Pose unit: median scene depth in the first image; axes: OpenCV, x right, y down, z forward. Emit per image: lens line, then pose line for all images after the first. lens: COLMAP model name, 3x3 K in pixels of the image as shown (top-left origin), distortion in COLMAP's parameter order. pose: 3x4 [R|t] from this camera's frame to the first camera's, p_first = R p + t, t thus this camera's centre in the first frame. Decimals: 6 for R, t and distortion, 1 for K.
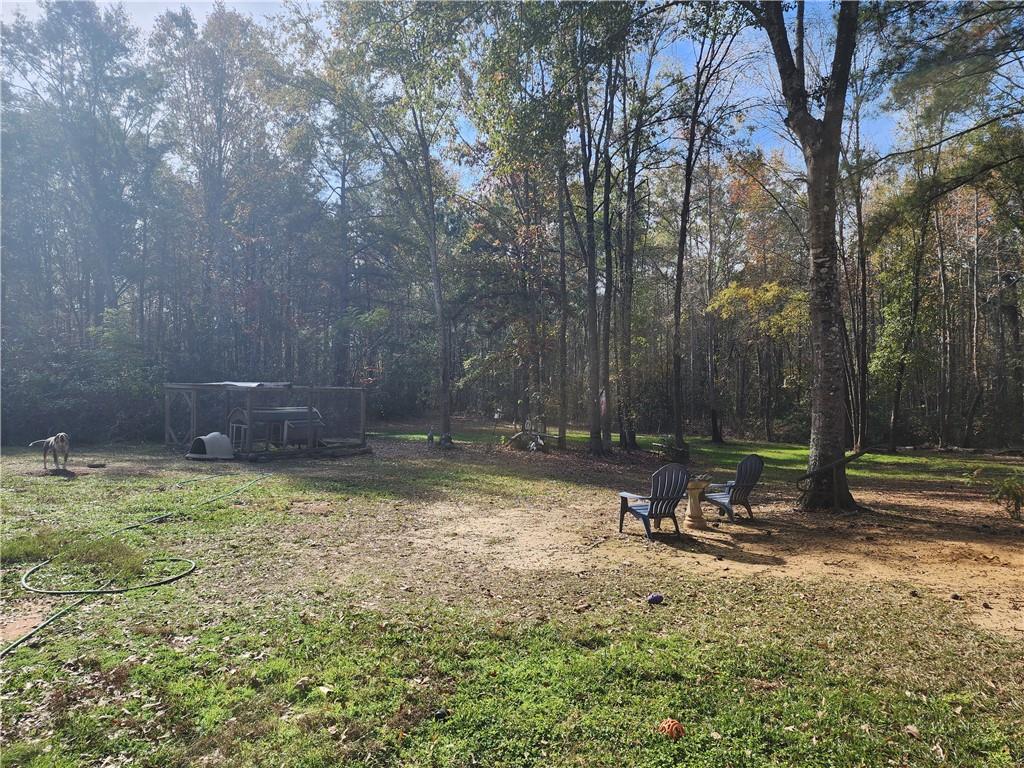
lens RADIAL K [[677.3, 0, 503.8], [0, 677.3, 379.0], [0, 0, 1]] dist [0.058918, -0.044090]
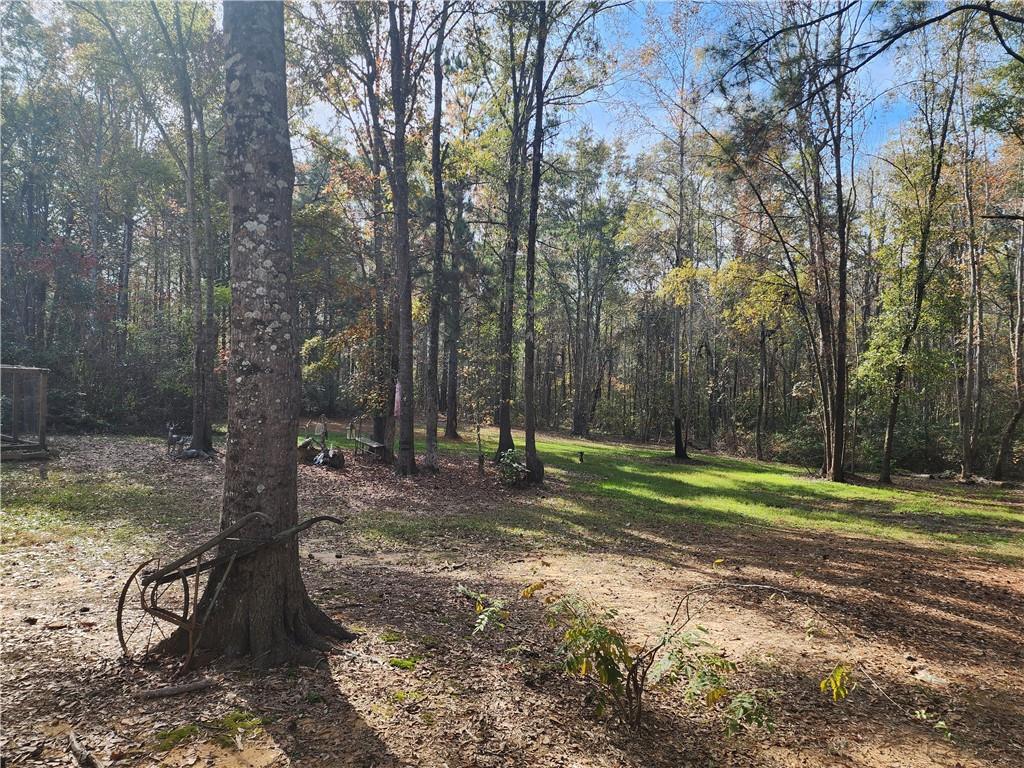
lens RADIAL K [[677.3, 0, 525.1], [0, 677.3, 376.1], [0, 0, 1]] dist [0.058918, -0.044090]
pose [[0.995641, 0.033032, -0.087222, 0.688365], [-0.033600, 0.999423, -0.005055, 0.015762], [0.087005, 0.007964, 0.996176, 0.595336]]
